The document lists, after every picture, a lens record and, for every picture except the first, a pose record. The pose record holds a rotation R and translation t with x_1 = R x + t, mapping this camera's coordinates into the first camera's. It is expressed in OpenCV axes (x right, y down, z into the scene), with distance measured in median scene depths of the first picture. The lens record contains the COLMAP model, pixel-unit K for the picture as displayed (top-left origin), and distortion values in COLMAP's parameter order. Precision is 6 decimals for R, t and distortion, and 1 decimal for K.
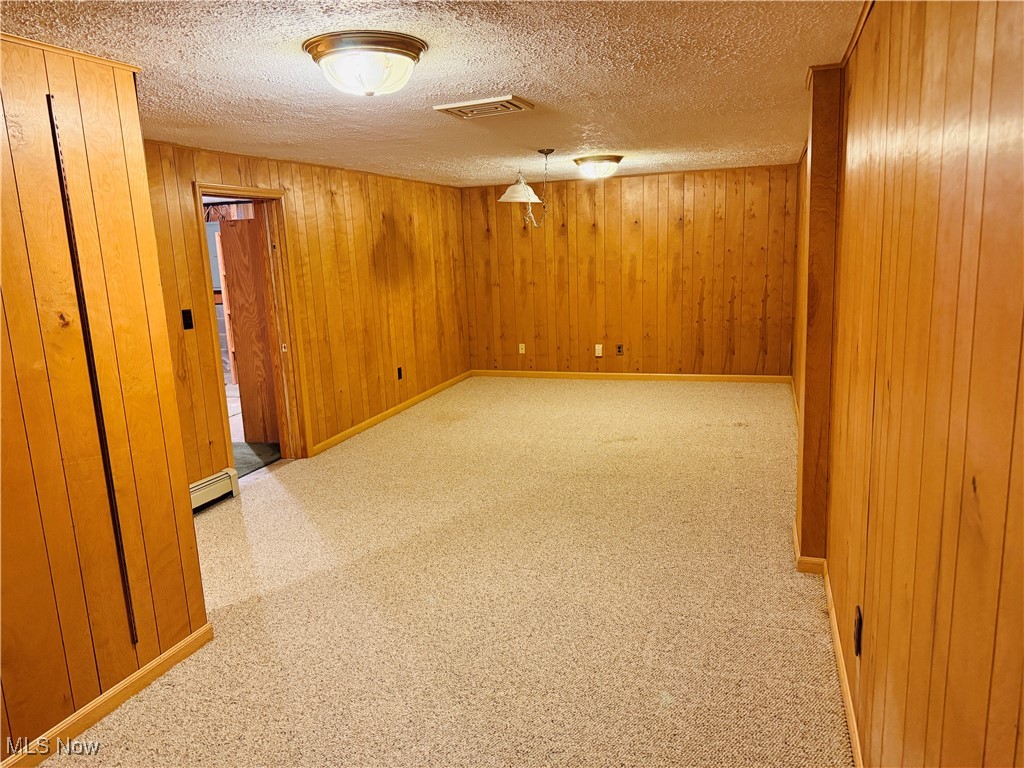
lens RADIAL K [[722.2, 0, 512.0], [0, 722.2, 384.0], [0, 0, 1]] dist [0.125667, -0.213741]
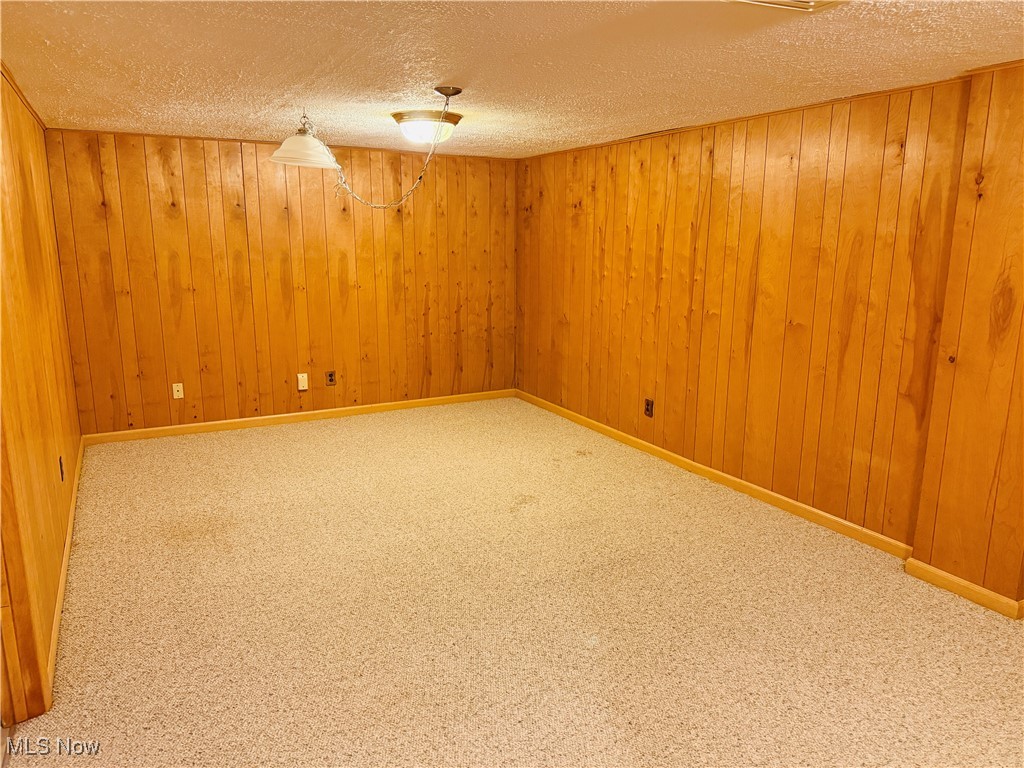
lens RADIAL K [[722.2, 0, 512.0], [0, 722.2, 384.0], [0, 0, 1]] dist [0.125667, -0.213741]
pose [[0.673289, -0.107045, 0.731590, -0.283077], [0.103963, 0.993340, 0.049666, -0.060384], [-0.732034, 0.042618, 0.679934, 0.357657]]
